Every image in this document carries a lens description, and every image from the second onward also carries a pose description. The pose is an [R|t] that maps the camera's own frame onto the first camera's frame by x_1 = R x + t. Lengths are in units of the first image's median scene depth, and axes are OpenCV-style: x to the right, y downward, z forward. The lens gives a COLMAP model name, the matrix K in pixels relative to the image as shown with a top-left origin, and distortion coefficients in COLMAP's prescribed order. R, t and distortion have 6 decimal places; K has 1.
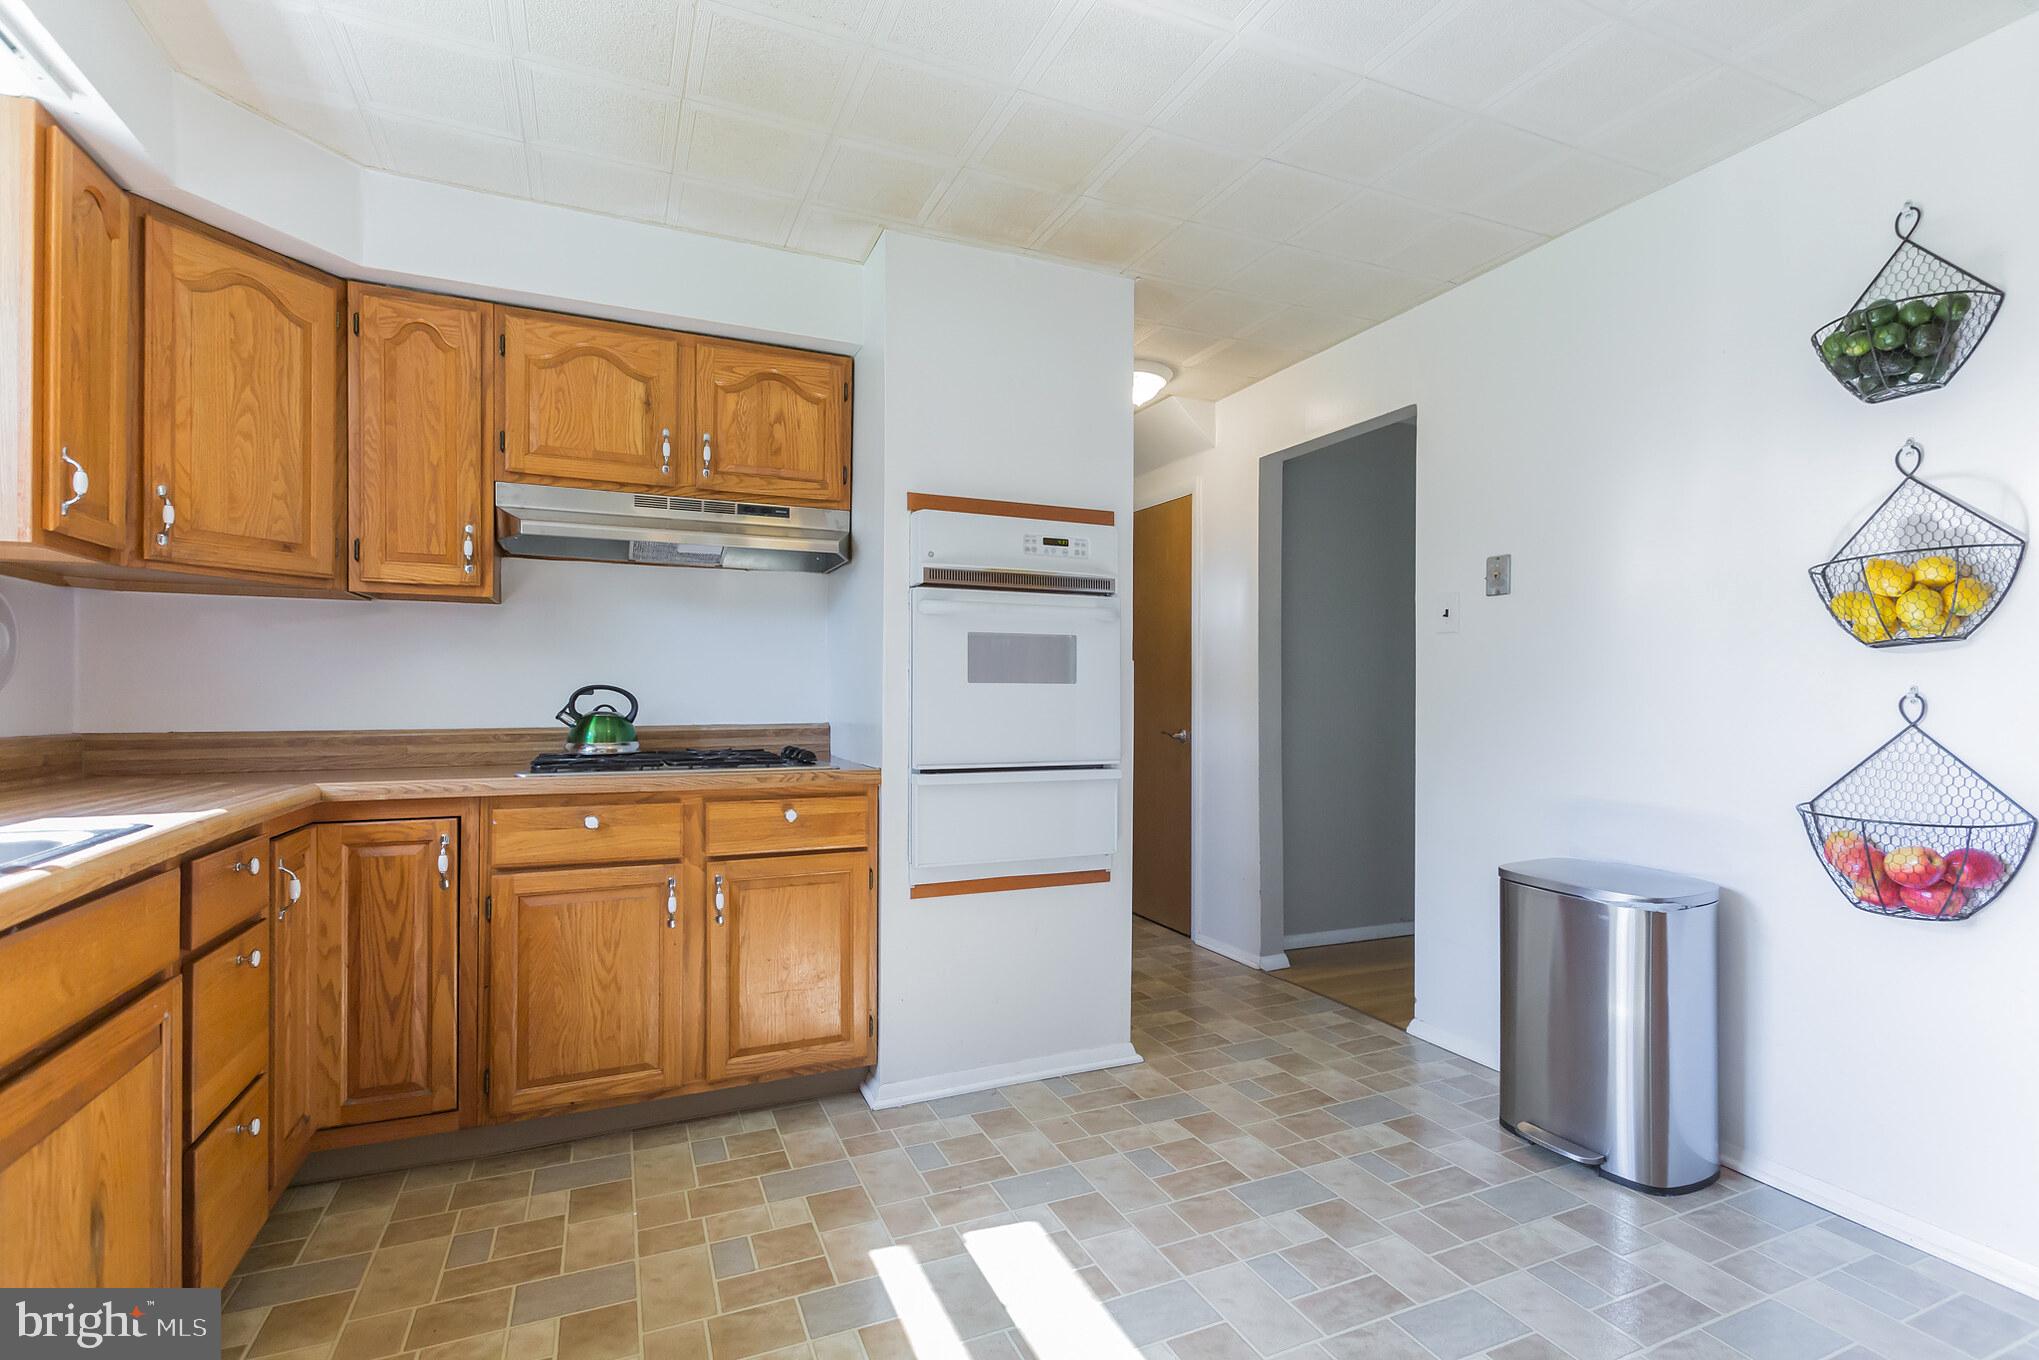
lens RADIAL K [[914.3, 0, 1021.2], [0, 914.3, 690.5], [0, 0, 1]] dist [0.001032, -0.000031]
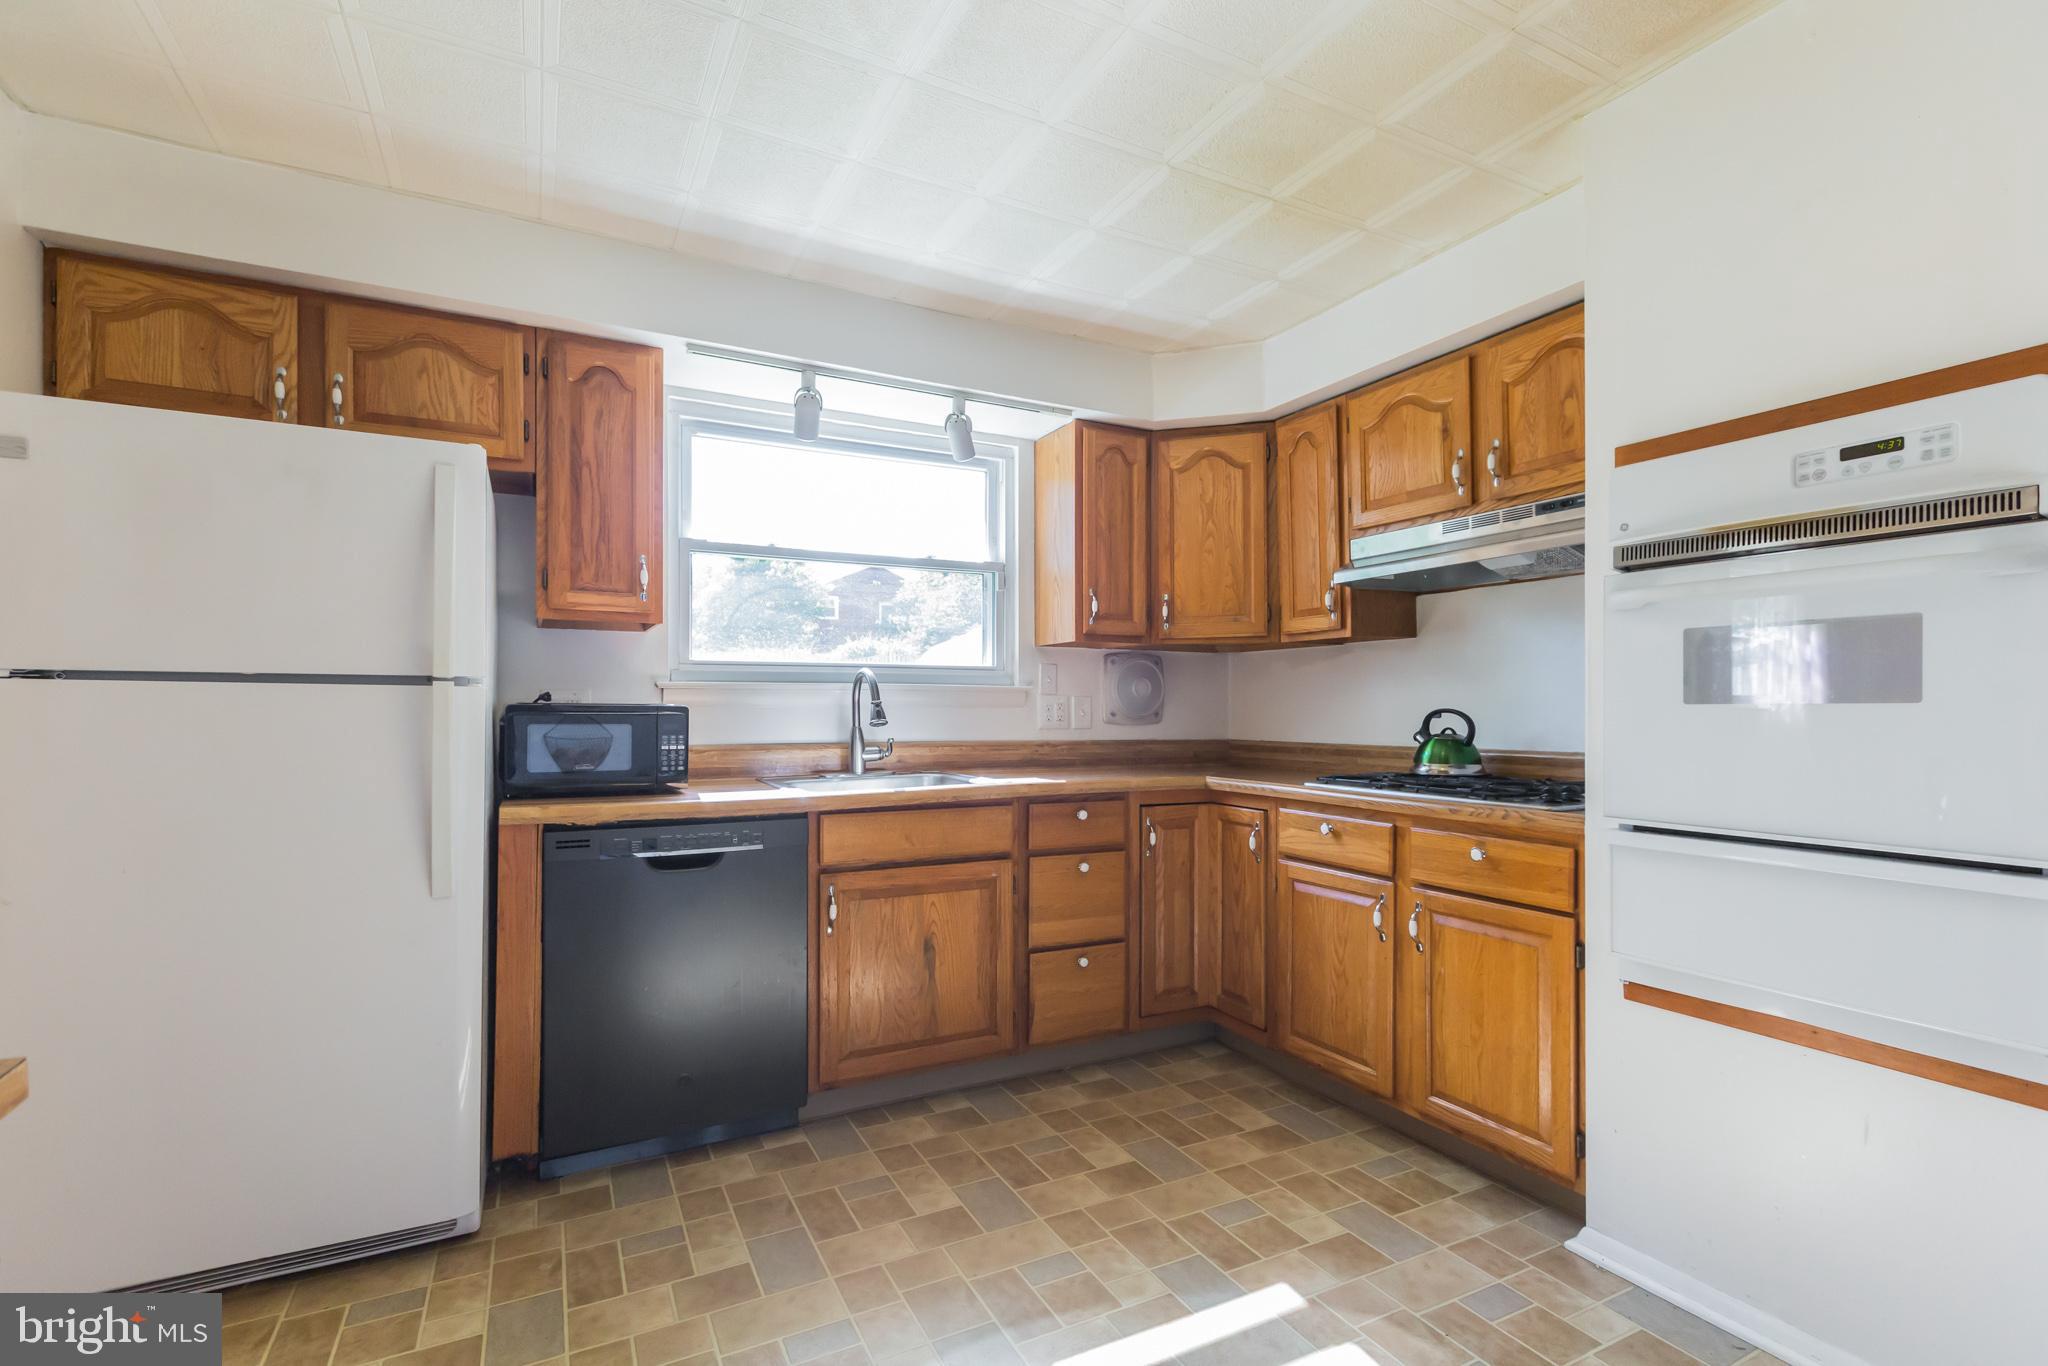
lens RADIAL K [[940.0, 0, 1023.9], [0, 940.0, 700.8], [0, 0, 1]] dist [-0.012936, 0.000212]
pose [[0.062335, -0.010492, -0.998000, 0.640521], [0.005978, 0.999931, -0.010139, -0.007361], [0.998037, -0.005334, 0.062393, 0.505610]]
